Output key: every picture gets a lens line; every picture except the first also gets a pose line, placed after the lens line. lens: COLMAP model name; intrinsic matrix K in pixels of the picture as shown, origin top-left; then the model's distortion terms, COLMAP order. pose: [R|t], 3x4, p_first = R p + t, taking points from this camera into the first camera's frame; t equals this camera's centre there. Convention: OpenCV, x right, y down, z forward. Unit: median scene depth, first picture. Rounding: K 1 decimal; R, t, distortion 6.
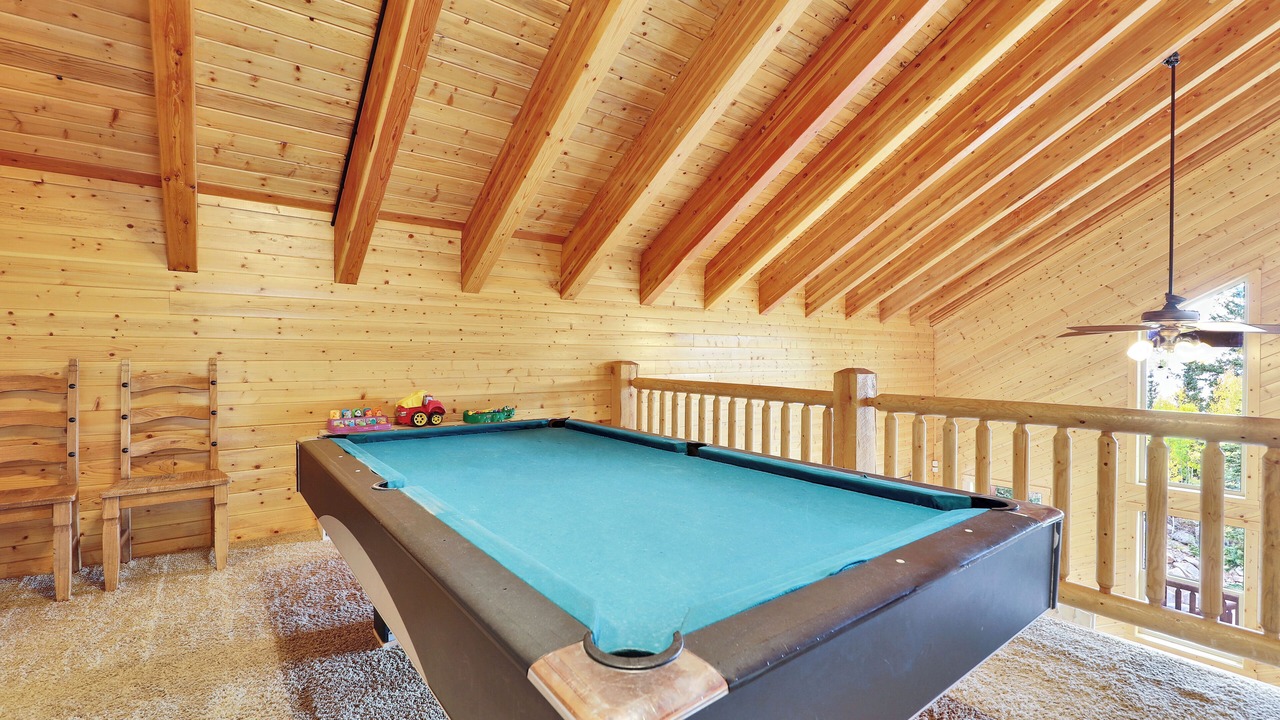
lens RADIAL K [[557.4, 0, 642.5], [0, 557.4, 356.4], [0, 0, 1]] dist [0.003714, -0.001228]
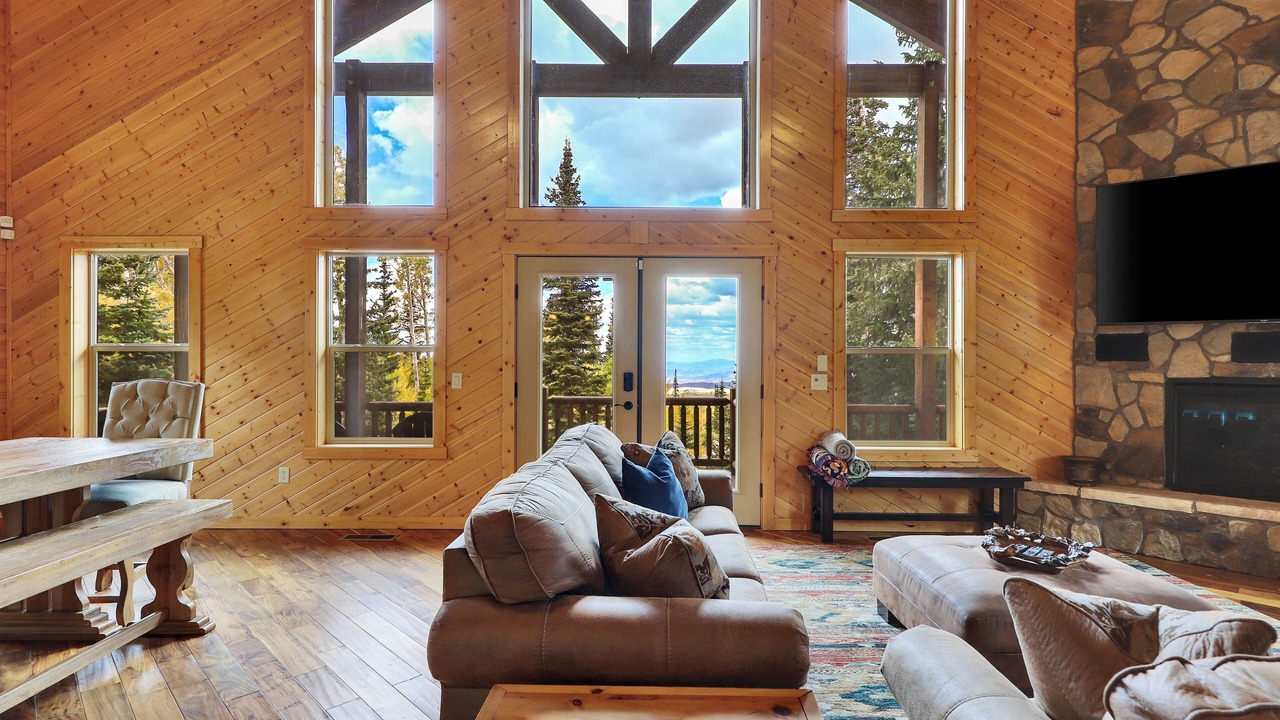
lens RADIAL K [[652.0, 0, 641.8], [0, 652.0, 357.3], [0, 0, 1]] dist [0.015740, -0.008111]
pose [[0.613129, -0.002518, 0.789979, 0.568467], [0.002480, 0.999996, 0.001263, 0.434181], [-0.789979, 0.001184, 0.613132, 0.272746]]
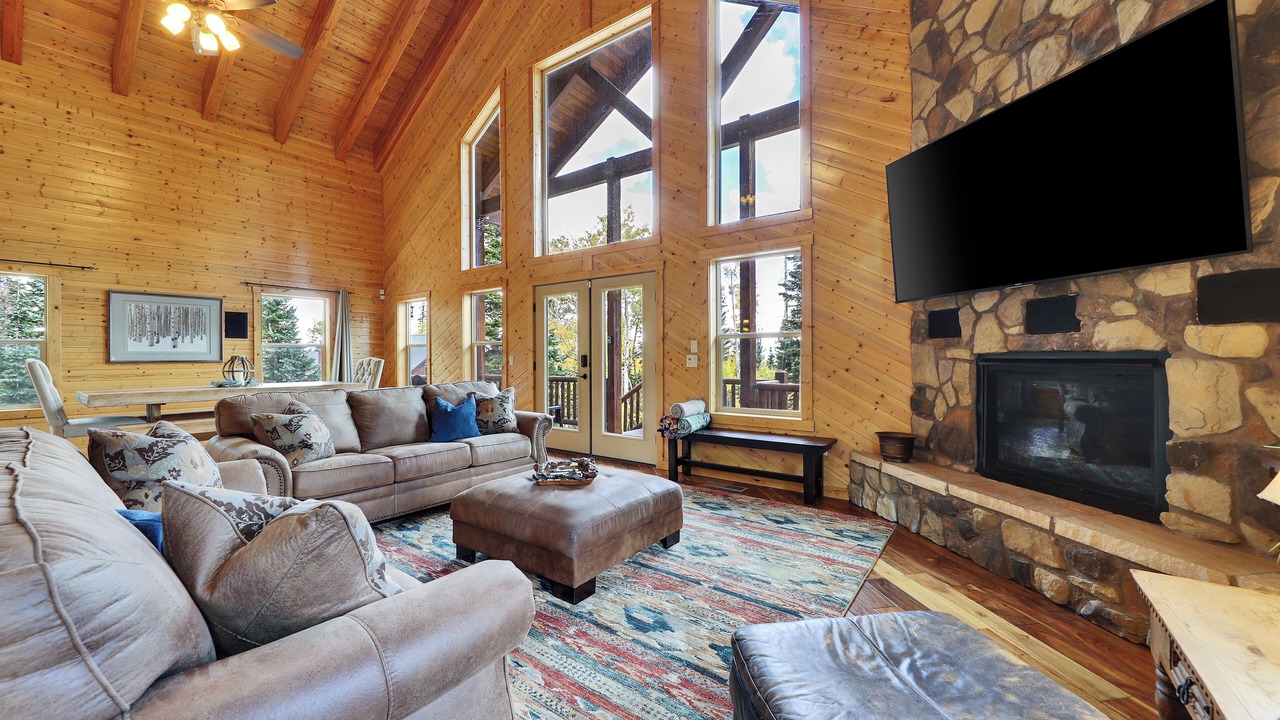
lens RADIAL K [[484.5, 0, 633.7], [0, 484.5, 355.6], [0, 0, 1]] dist [0.003929, -0.000299]
pose [[0.961718, -0.006434, 0.273964, 1.037581], [0.008507, 0.999943, -0.006381, 0.462139], [-0.273908, 0.008468, 0.961719, -0.136827]]
